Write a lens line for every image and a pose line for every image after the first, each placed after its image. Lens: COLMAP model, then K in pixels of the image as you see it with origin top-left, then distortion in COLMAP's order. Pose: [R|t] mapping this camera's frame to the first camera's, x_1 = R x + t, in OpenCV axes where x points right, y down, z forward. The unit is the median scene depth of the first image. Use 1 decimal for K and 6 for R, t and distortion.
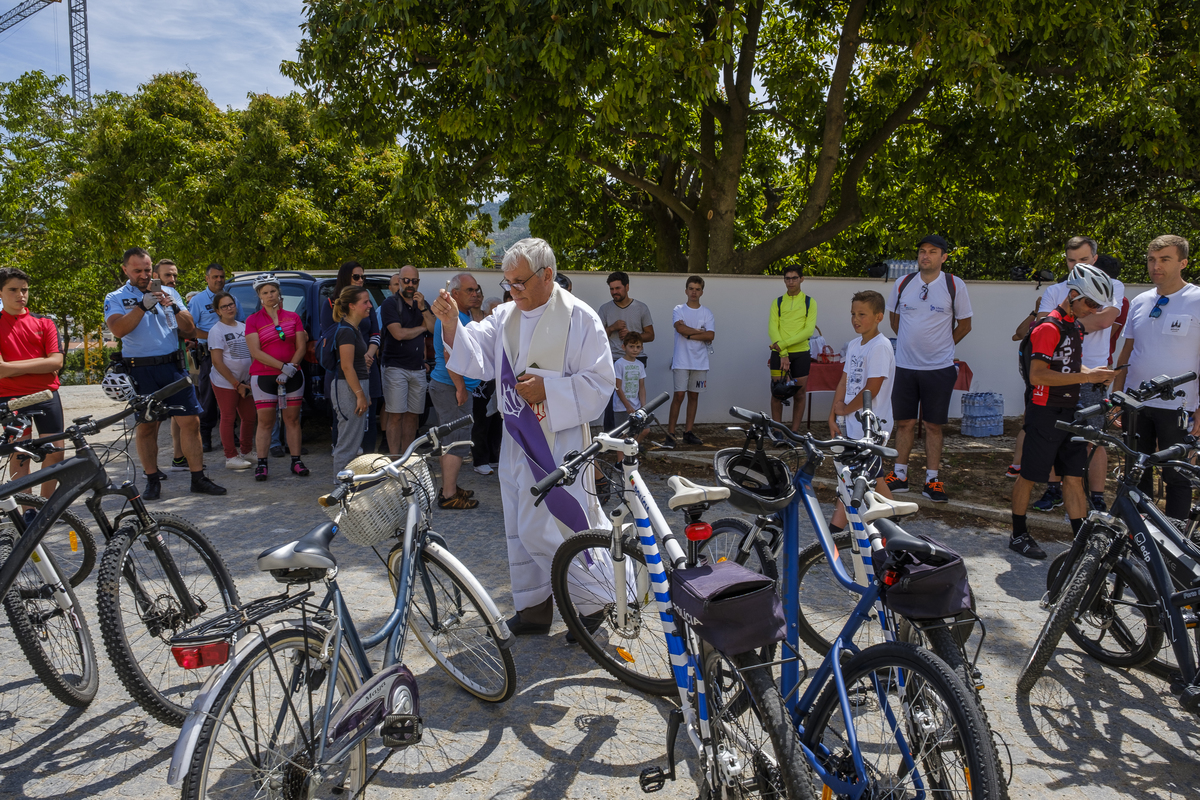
lens RADIAL K [[821.0, 0, 601.5], [0, 821.0, 402.9], [0, 0, 1]] dist [-0.021919, 0.019909]
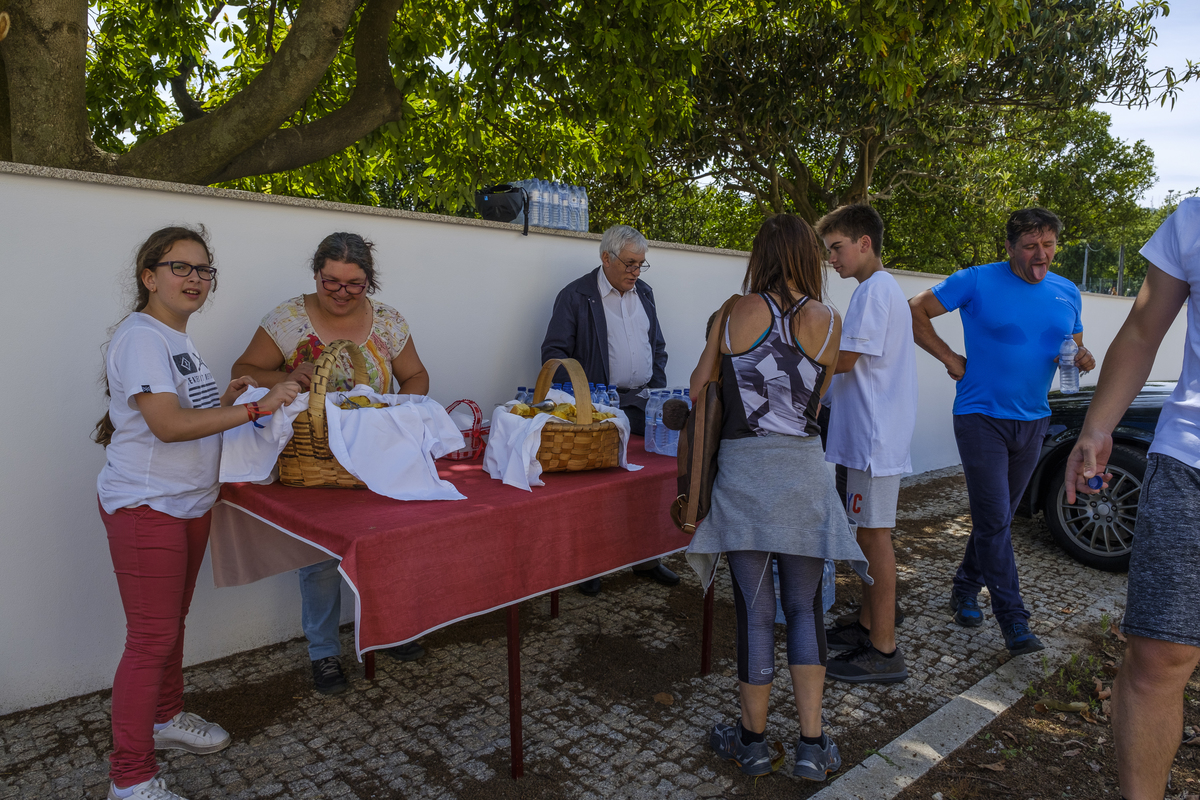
lens RADIAL K [[821.0, 0, 588.7], [0, 821.0, 391.7], [0, 0, 1]] dist [-0.021919, 0.019909]
pose [[0.800711, -0.048603, 0.597076, 0.131811], [0.059069, 0.998252, 0.002045, -0.070559], [-0.596132, 0.033631, 0.802182, 0.655600]]
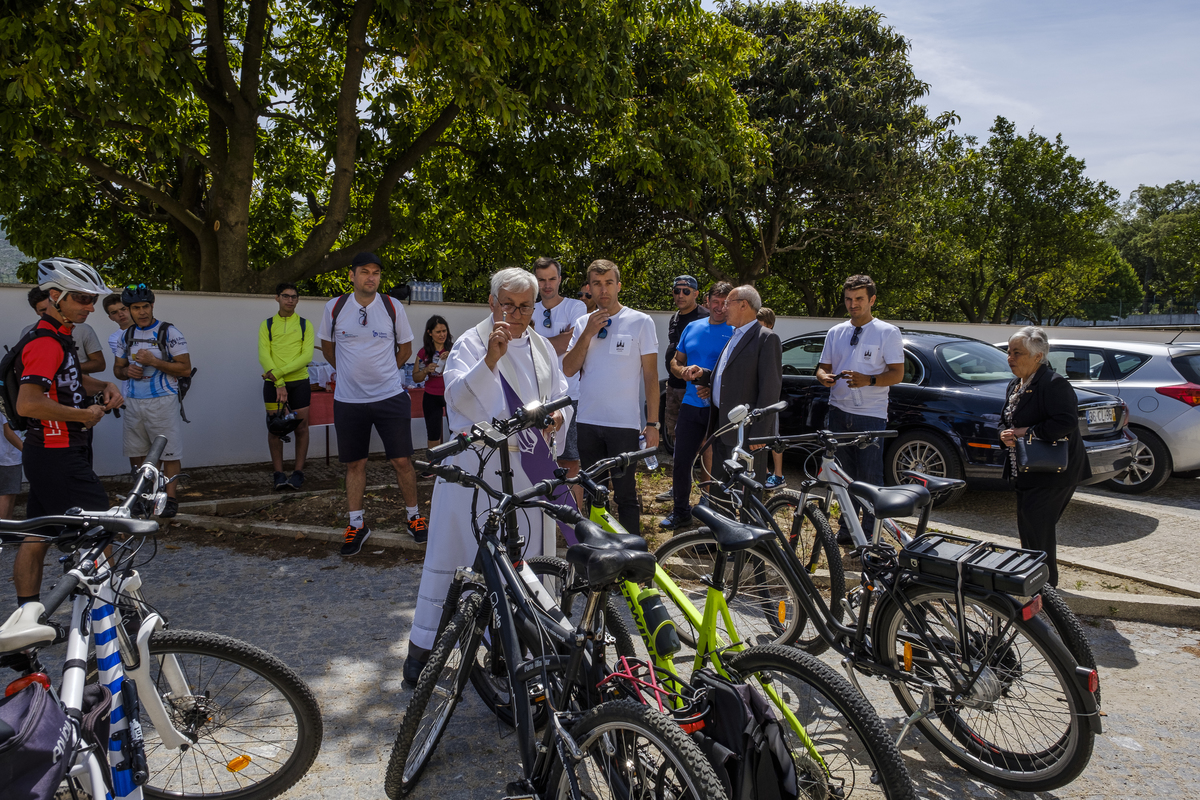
lens RADIAL K [[821.0, 0, 597.2], [0, 821.0, 404.5], [0, 0, 1]] dist [-0.021919, 0.019909]
pose [[0.892440, -0.036043, 0.449723, 0.107341], [0.049859, 0.998577, -0.018909, -0.003086], [-0.448402, 0.039298, 0.892968, 0.055279]]
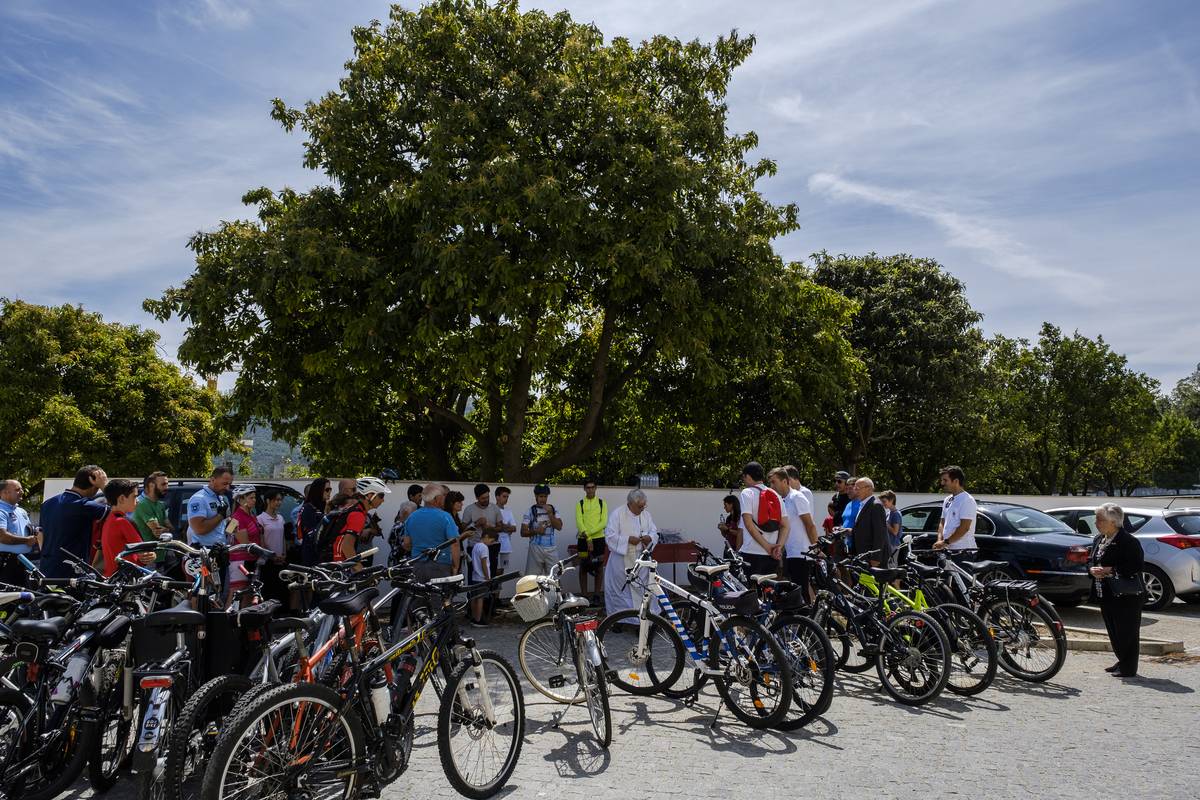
lens RADIAL K [[821.0, 0, 598.7], [0, 821.0, 403.5], [0, 0, 1]] dist [-0.021919, 0.019909]
pose [[0.926050, 0.040537, 0.375218, -0.252723], [0.053034, 0.970372, -0.235725, 0.039365], [-0.373657, 0.238193, 0.896462, -0.283036]]
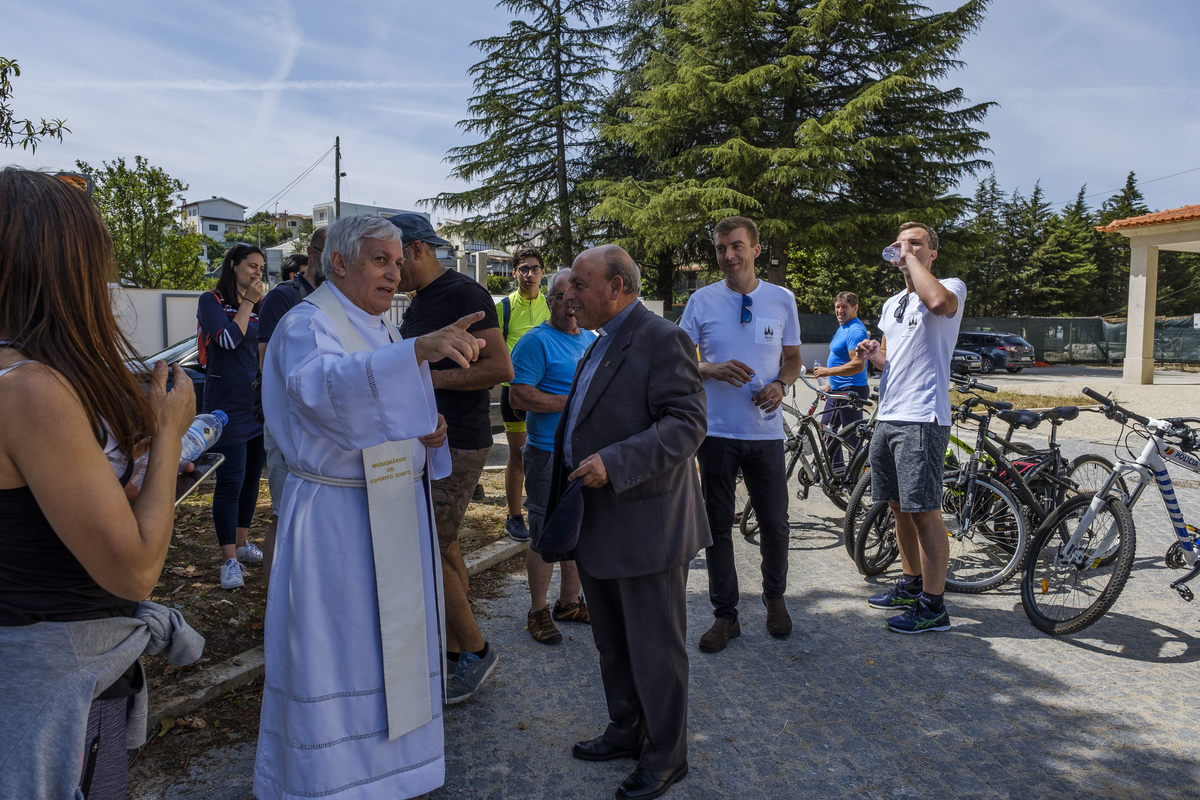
lens RADIAL K [[821.0, 0, 605.1], [0, 821.0, 410.2], [0, 0, 1]] dist [-0.021919, 0.019909]
pose [[-0.317637, -0.099990, 0.942926, -0.198399], [0.097872, 0.985656, 0.137490, -0.065819], [-0.943148, 0.135958, -0.303294, 0.621536]]
